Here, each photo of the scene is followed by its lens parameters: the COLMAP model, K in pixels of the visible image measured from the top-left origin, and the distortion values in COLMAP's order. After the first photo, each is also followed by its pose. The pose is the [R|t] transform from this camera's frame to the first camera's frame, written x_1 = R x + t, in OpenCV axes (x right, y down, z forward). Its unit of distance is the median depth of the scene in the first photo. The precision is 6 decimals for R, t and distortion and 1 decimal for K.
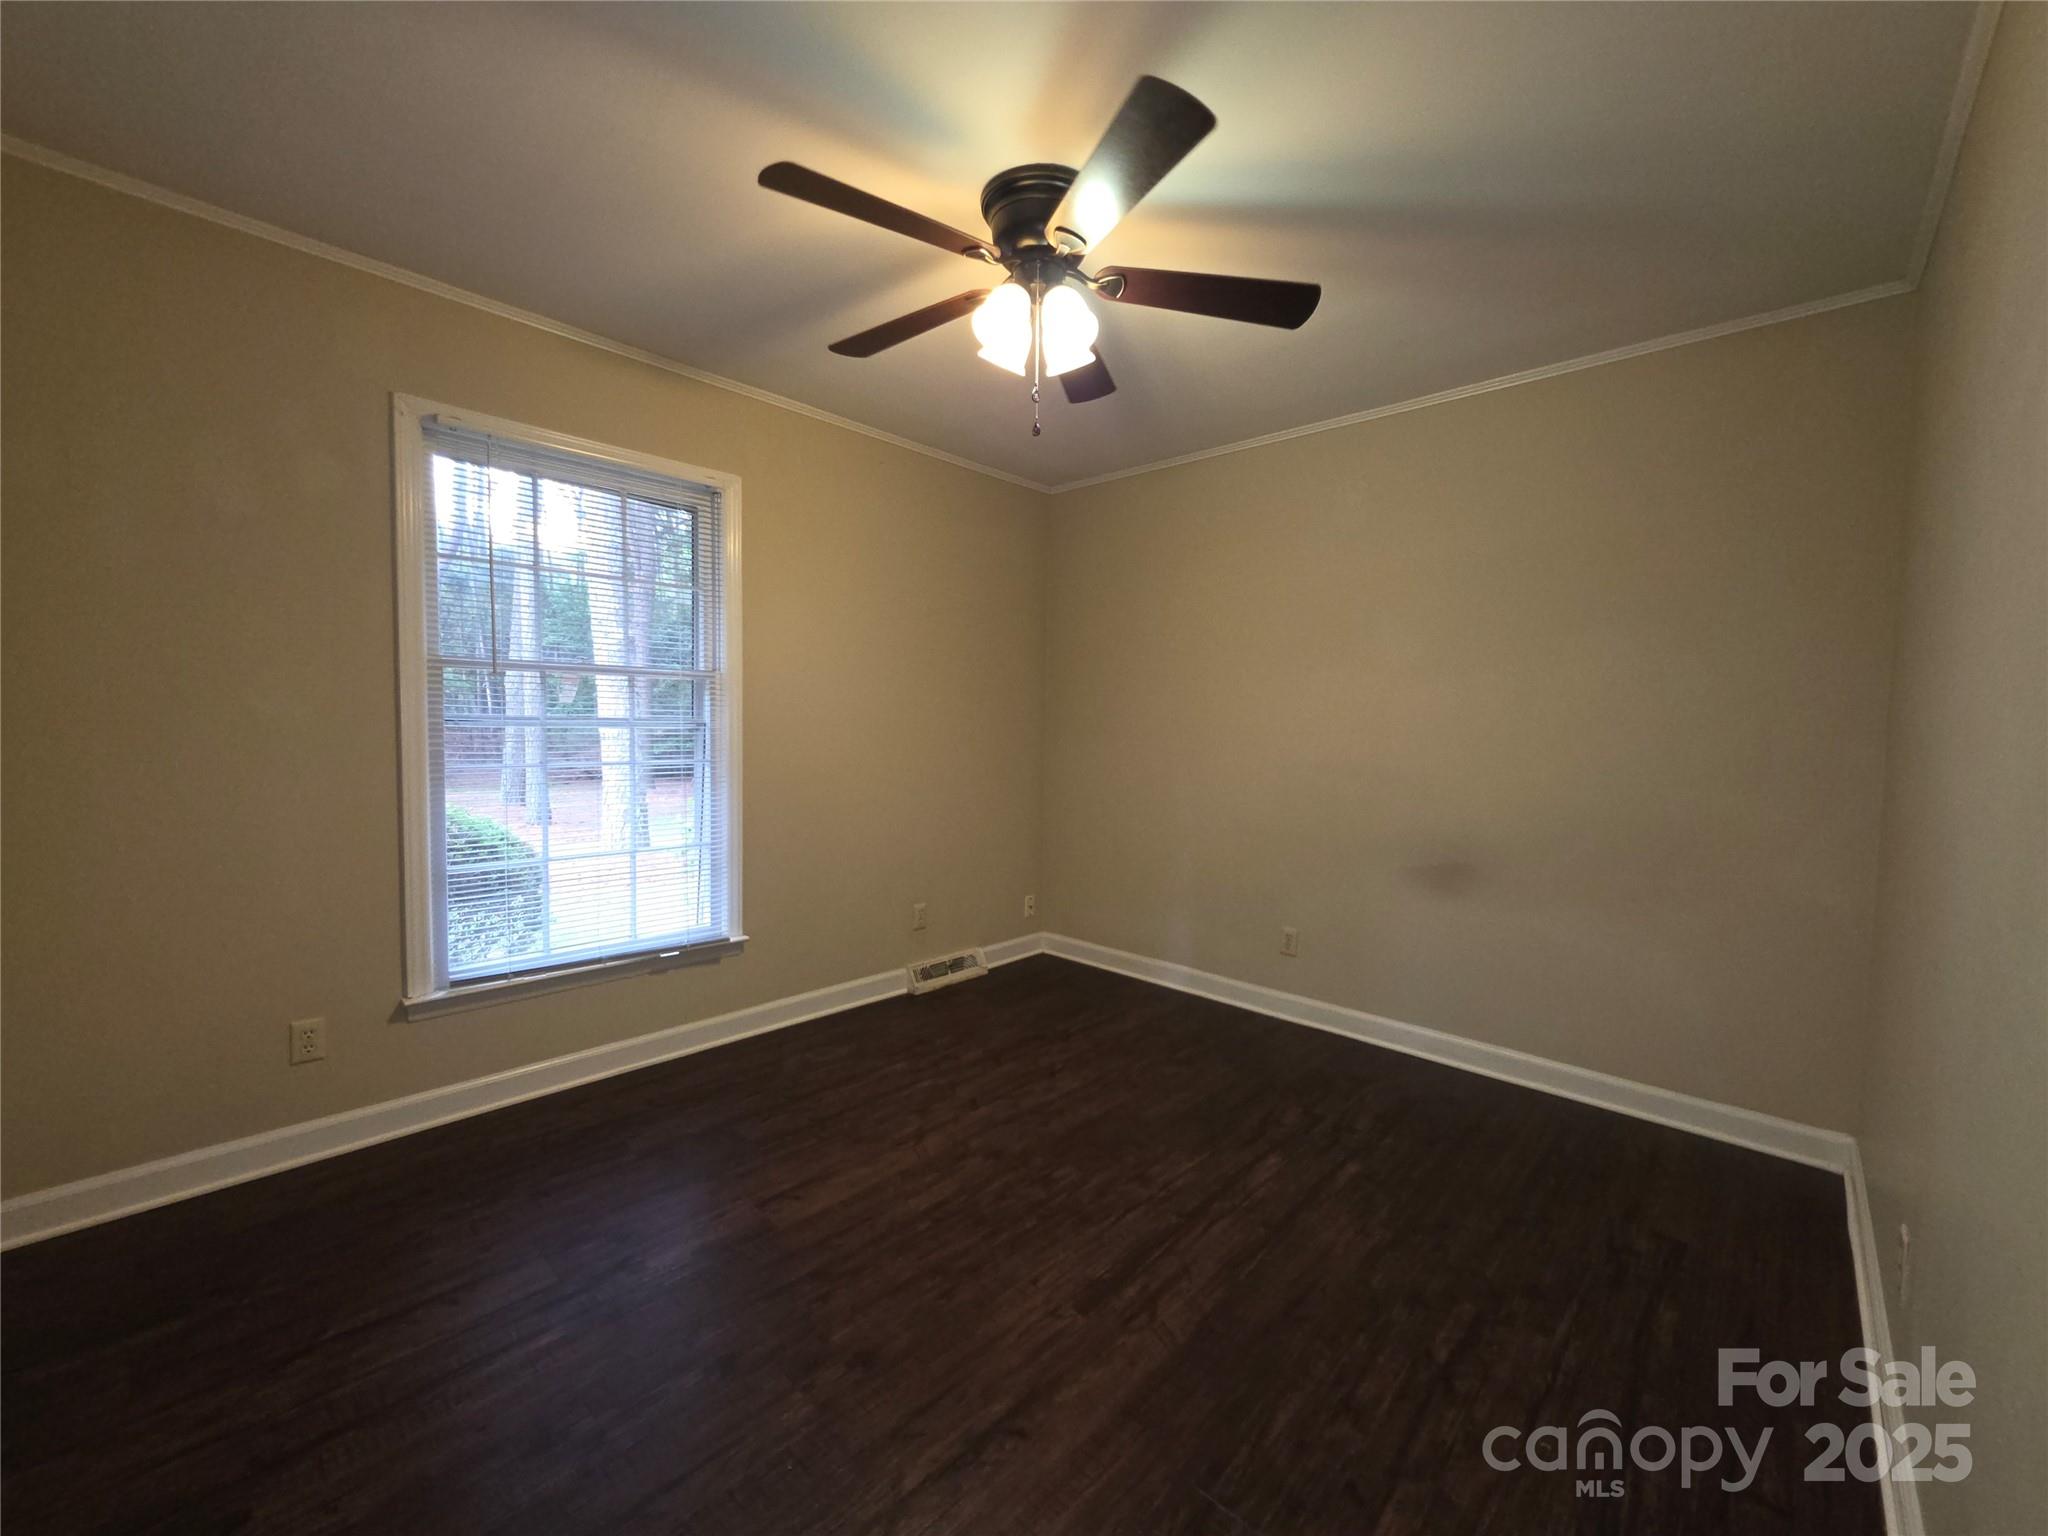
lens RADIAL K [[813.7, 0, 1024.1], [0, 813.7, 772.6], [0, 0, 1]] dist [-0.002283, 0.000707]
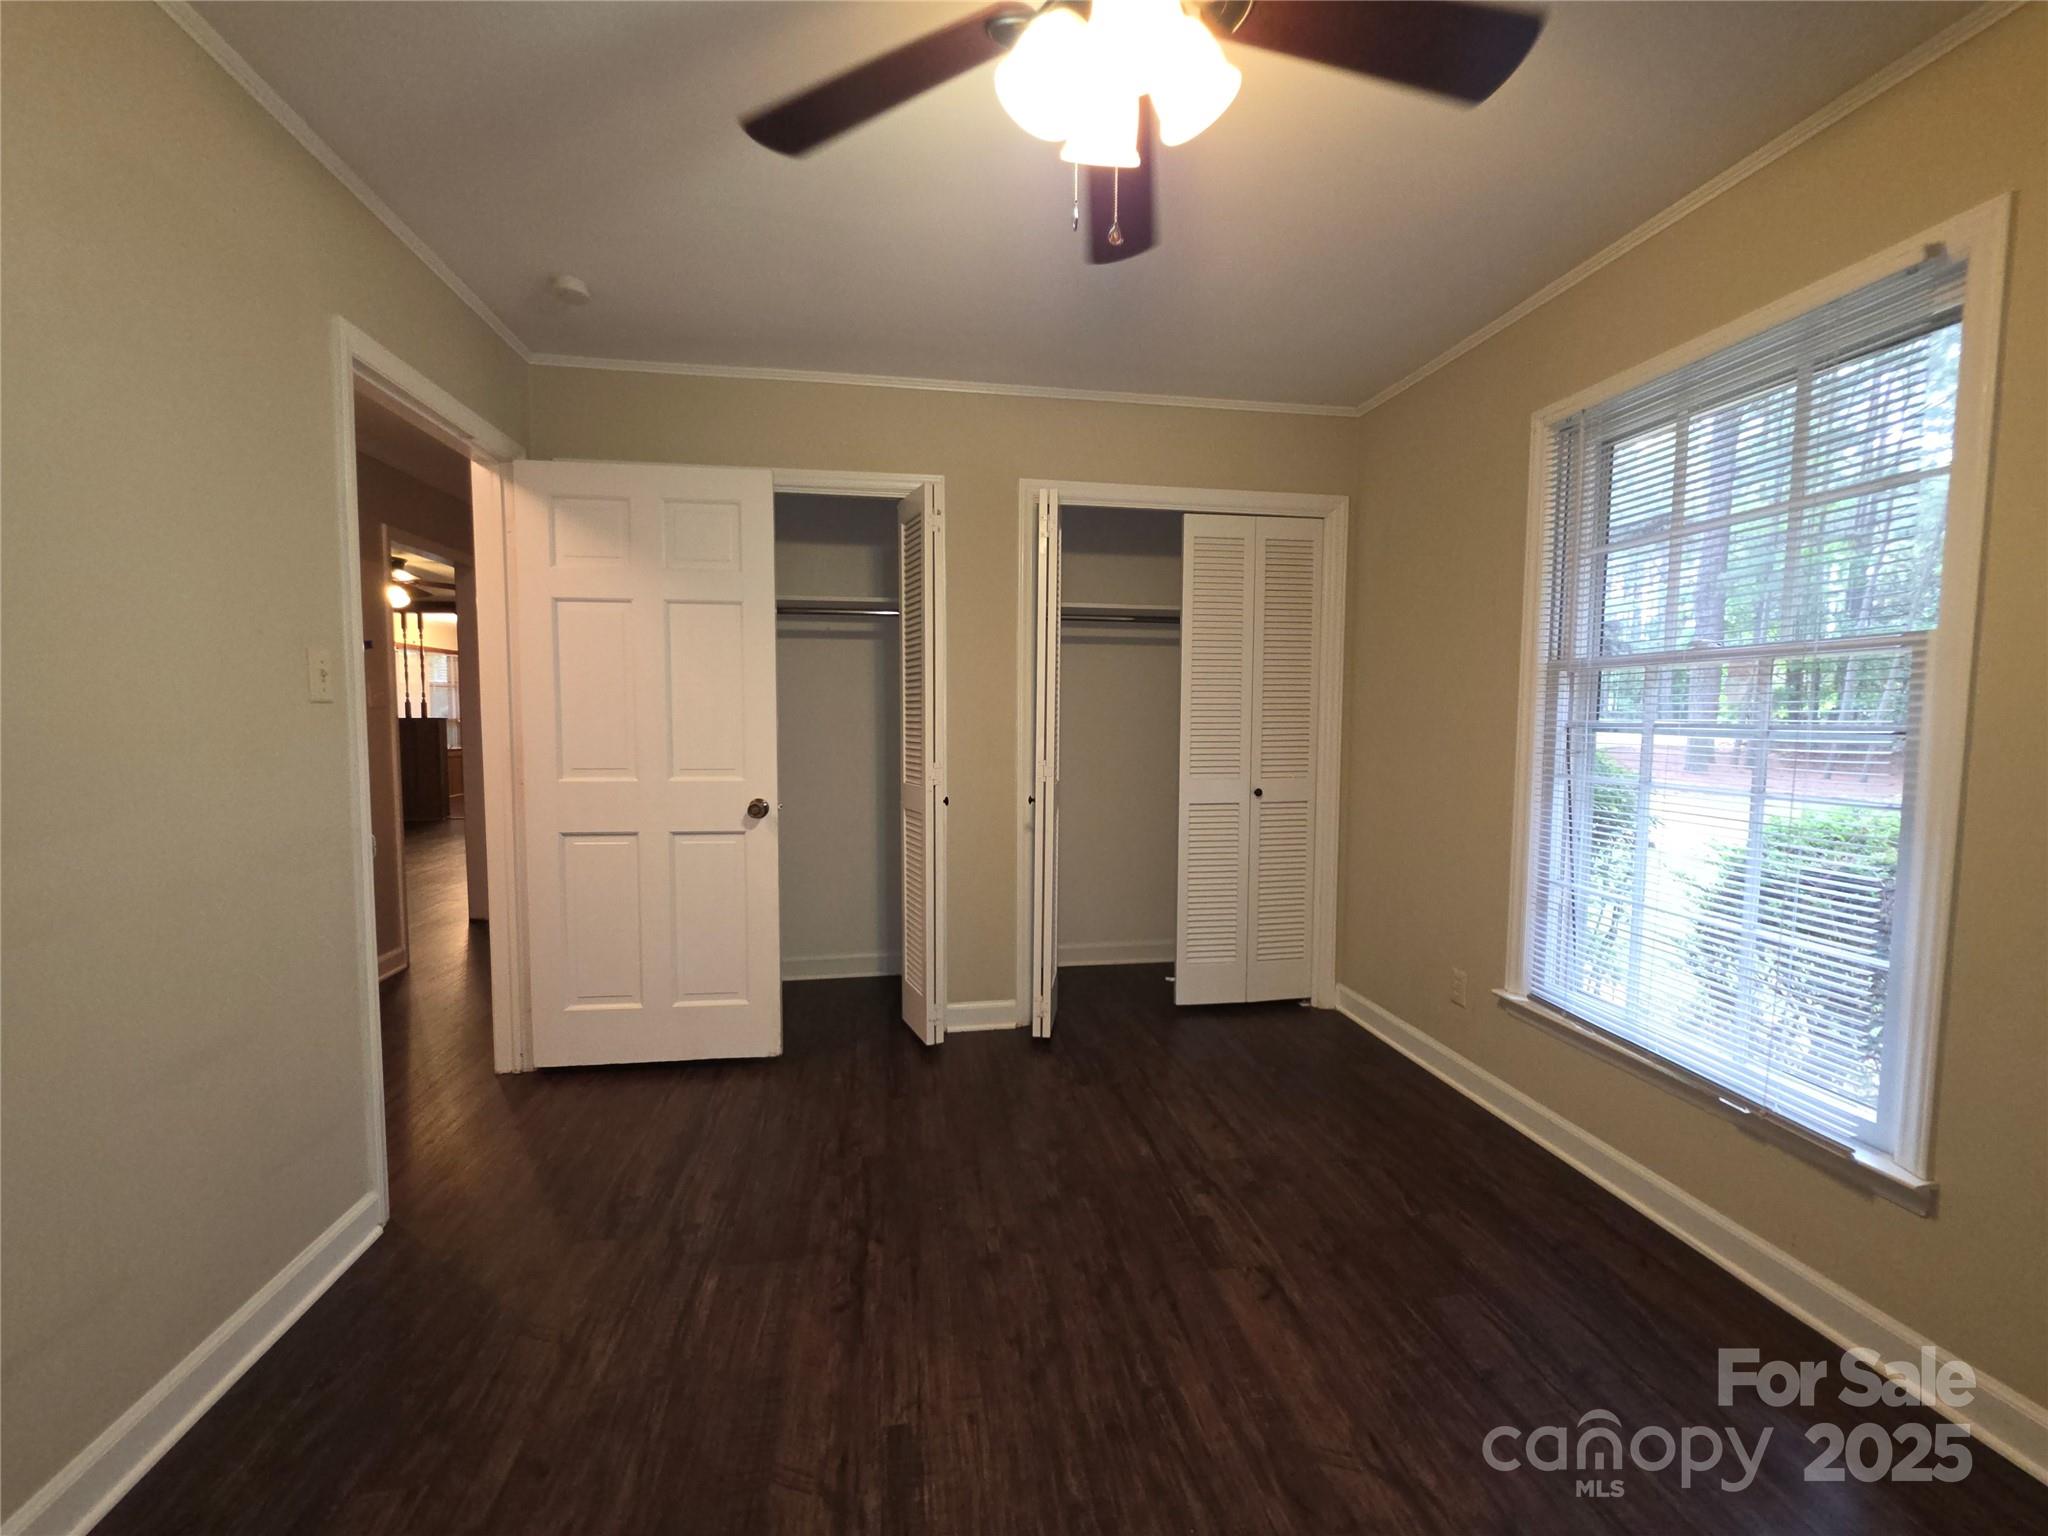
lens RADIAL K [[813.7, 0, 1027.5], [0, 813.7, 773.4], [0, 0, 1]] dist [-0.002283, 0.000707]
pose [[-0.608629, 0.032765, -0.792778, 0.531942], [-0.061053, 0.994251, 0.087963, -0.069635], [0.791103, 0.101939, -0.603129, 1.313150]]
